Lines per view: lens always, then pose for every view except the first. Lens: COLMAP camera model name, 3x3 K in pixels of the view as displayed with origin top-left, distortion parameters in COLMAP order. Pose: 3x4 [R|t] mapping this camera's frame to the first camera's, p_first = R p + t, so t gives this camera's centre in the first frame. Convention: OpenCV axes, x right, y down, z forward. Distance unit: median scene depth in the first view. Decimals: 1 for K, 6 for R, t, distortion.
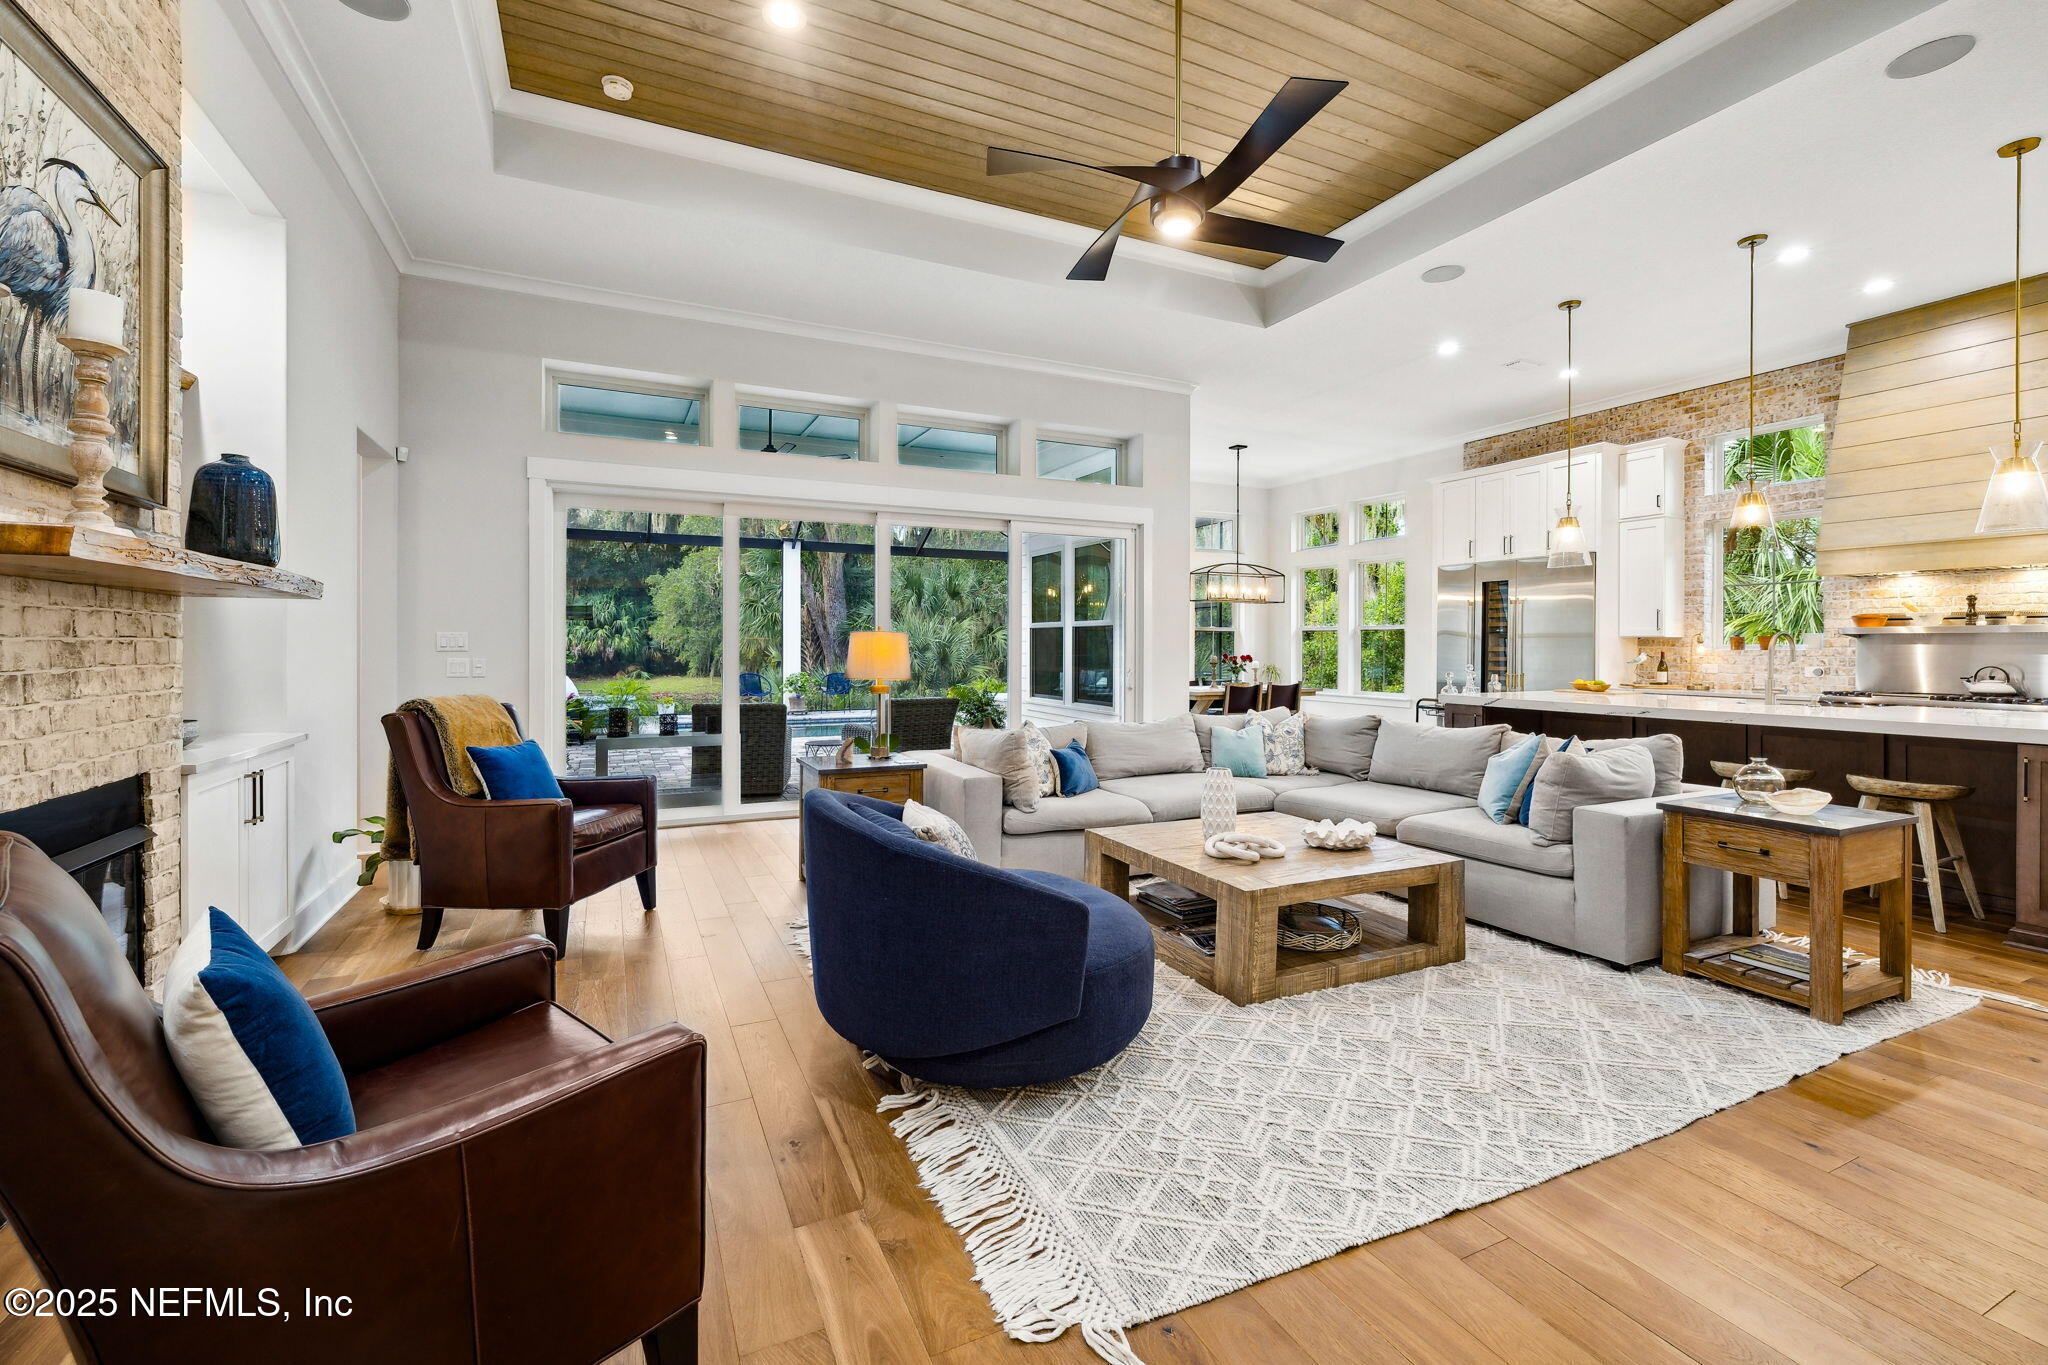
lens RADIAL K [[882.1, 0, 1029.6], [0, 882.1, 655.2], [0, 0, 1]] dist [-0.000555, -0.000071]
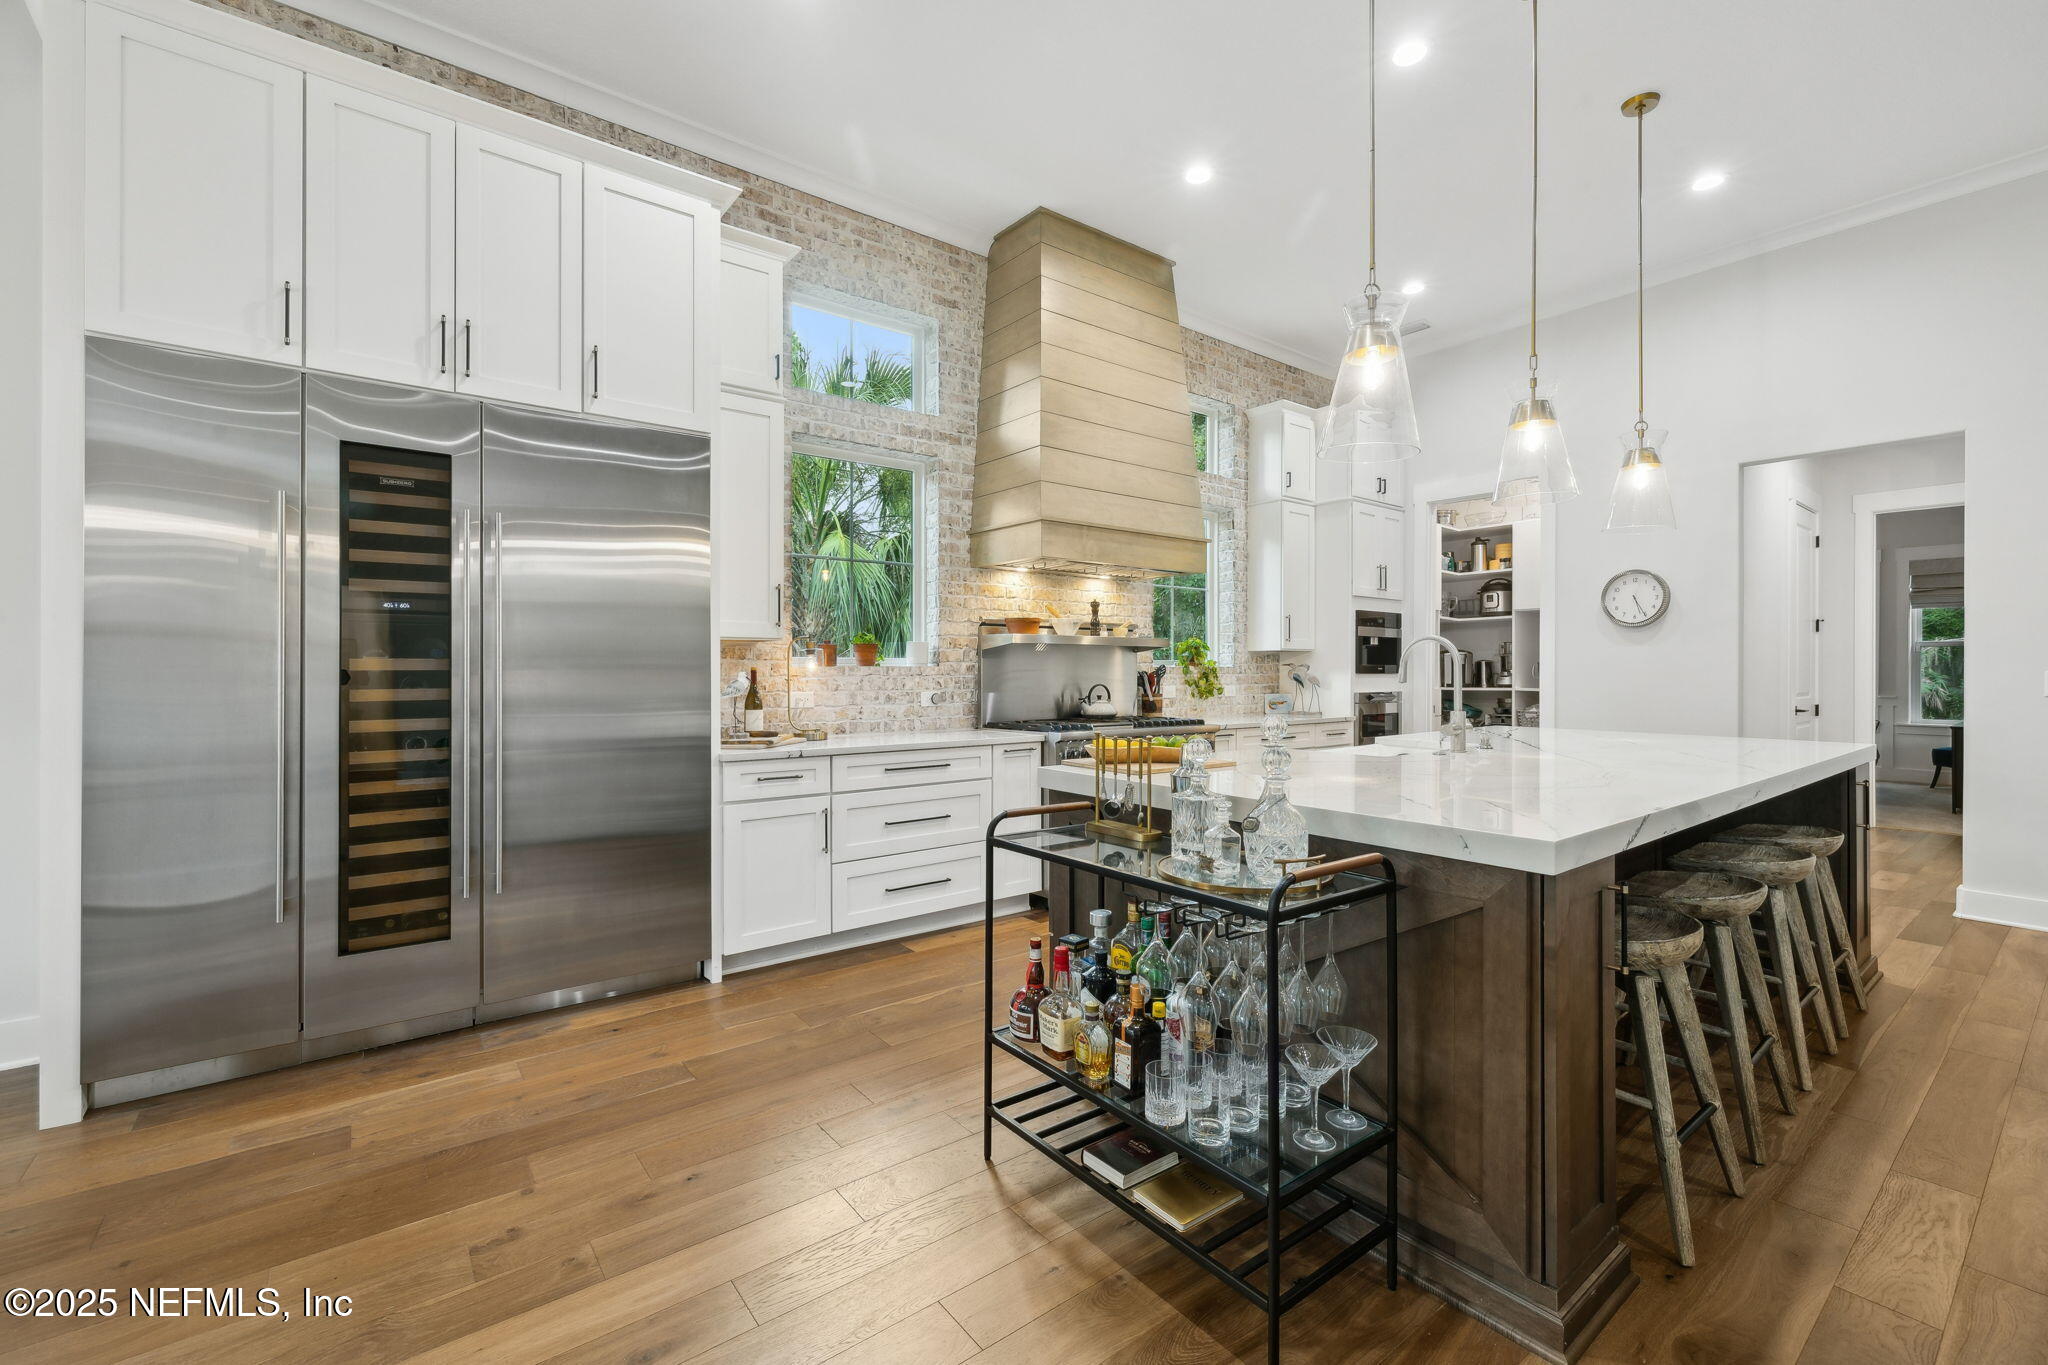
lens RADIAL K [[866.3, 0, 1030.3], [0, 866.3, 691.9], [0, 0, 1]] dist [0.000522, -0.000011]
pose [[-0.222706, -0.017408, 0.974730, 0.048046], [0.017379, 0.999611, 0.021823, 0.000107], [-0.974731, 0.021800, -0.222317, 0.233086]]
